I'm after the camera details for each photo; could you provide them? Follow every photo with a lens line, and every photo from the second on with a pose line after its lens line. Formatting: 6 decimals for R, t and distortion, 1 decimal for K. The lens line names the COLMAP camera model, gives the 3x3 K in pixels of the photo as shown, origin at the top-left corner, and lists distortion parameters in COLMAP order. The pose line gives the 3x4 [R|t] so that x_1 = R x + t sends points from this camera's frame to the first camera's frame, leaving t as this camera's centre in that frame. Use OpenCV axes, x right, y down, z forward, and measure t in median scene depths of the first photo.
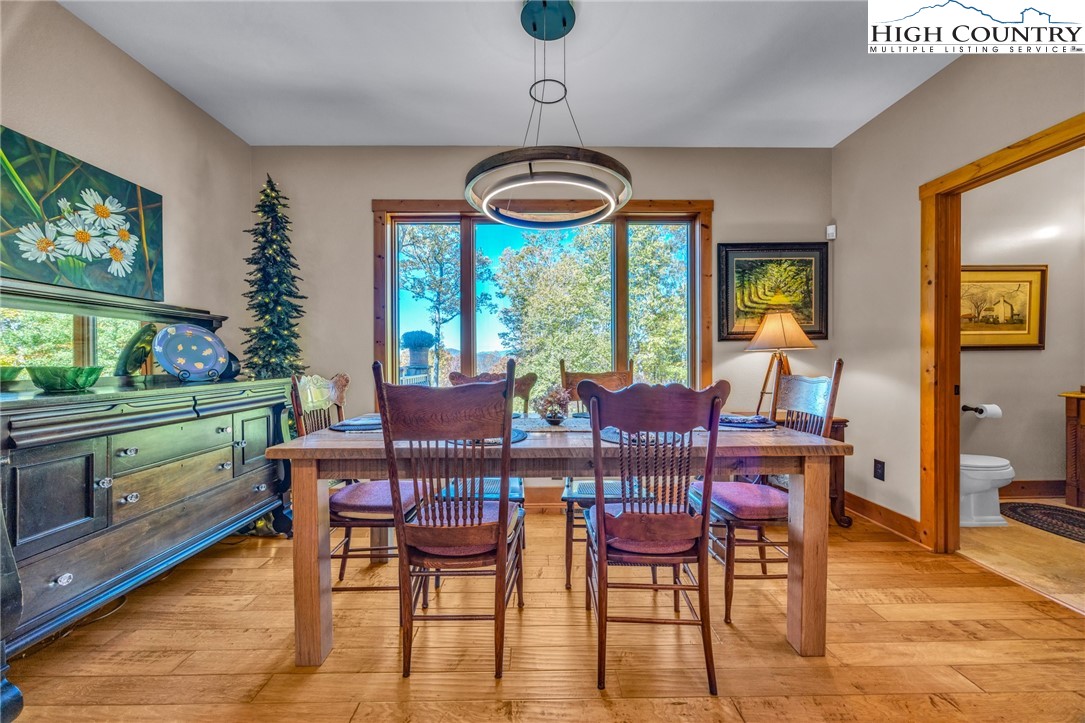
lens RADIAL K [[417.5, 0, 540.1], [0, 417.5, 359.9], [0, 0, 1]] dist [-0.002558, -0.000041]
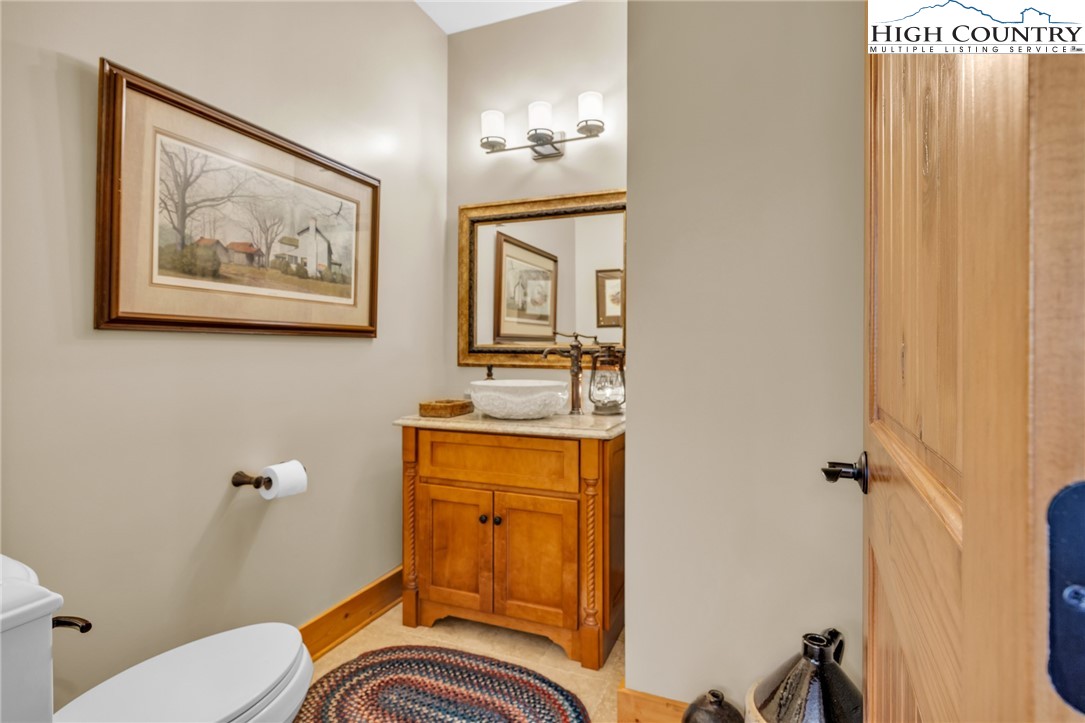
lens RADIAL K [[538.8, 0, 542.4], [0, 538.8, 352.1], [0, 0, 1]] dist [-0.012432, -0.000916]
pose [[0.402695, 0.006664, 0.915310, 0.671034], [0.001065, 0.999969, -0.007749, -0.000823], [-0.915334, 0.004095, 0.402675, 0.530296]]
